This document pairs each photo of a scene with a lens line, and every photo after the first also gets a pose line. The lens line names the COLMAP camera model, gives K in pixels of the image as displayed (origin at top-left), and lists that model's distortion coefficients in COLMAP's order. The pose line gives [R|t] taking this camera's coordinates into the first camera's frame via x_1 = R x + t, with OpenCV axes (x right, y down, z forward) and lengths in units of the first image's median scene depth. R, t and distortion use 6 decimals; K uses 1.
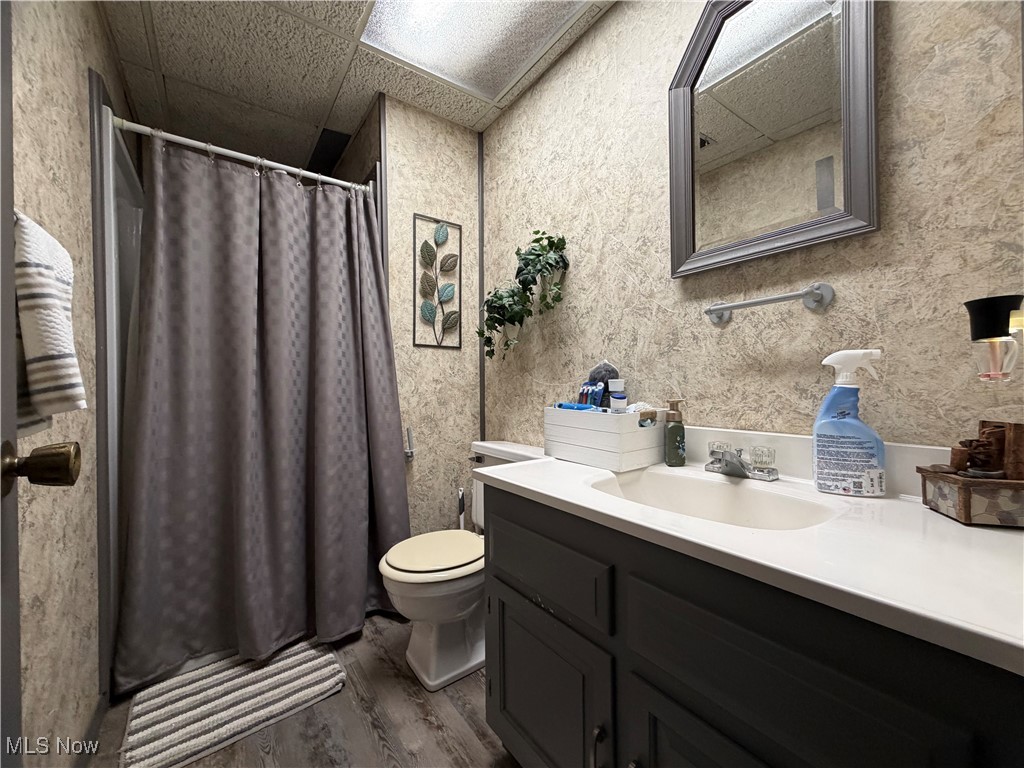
lens RADIAL K [[407.8, 0, 510.2], [0, 407.8, 382.6], [0, 0, 1]] dist [0.001038, 0.000003]
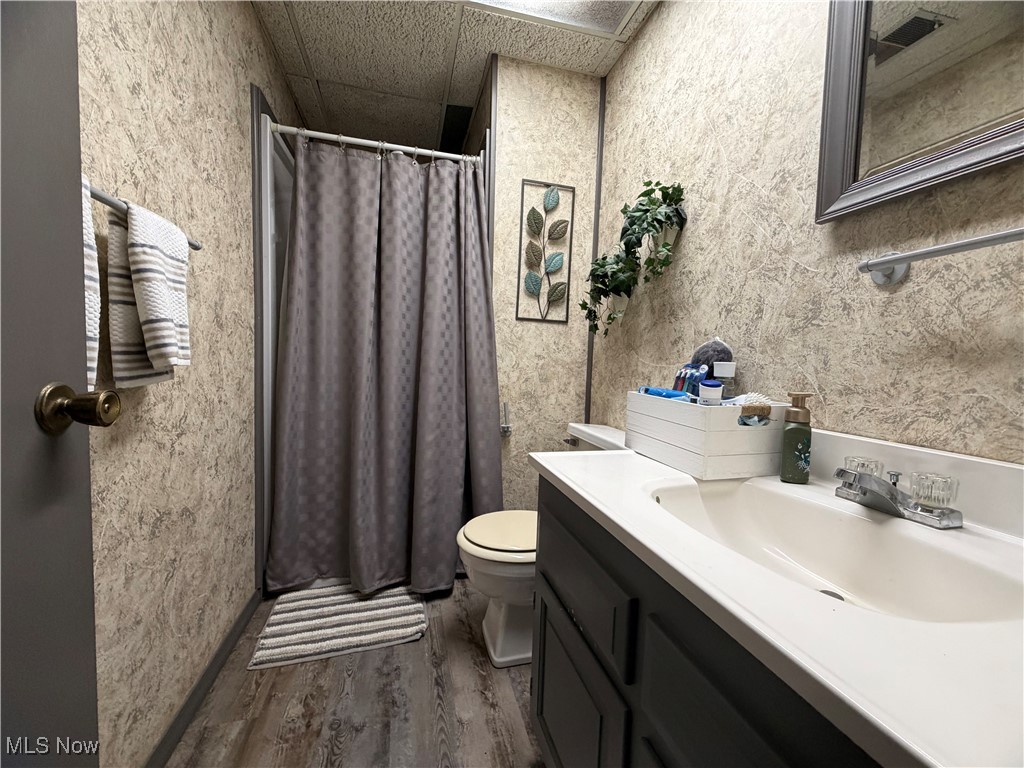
lens RADIAL K [[407.8, 0, 514.4], [0, 407.8, 382.9], [0, 0, 1]] dist [0.001038, 0.000003]
pose [[0.930220, 0.062054, -0.361719, 0.162973], [-0.042015, 0.997128, 0.063013, -0.000159], [0.364590, -0.043418, 0.930155, 0.117273]]
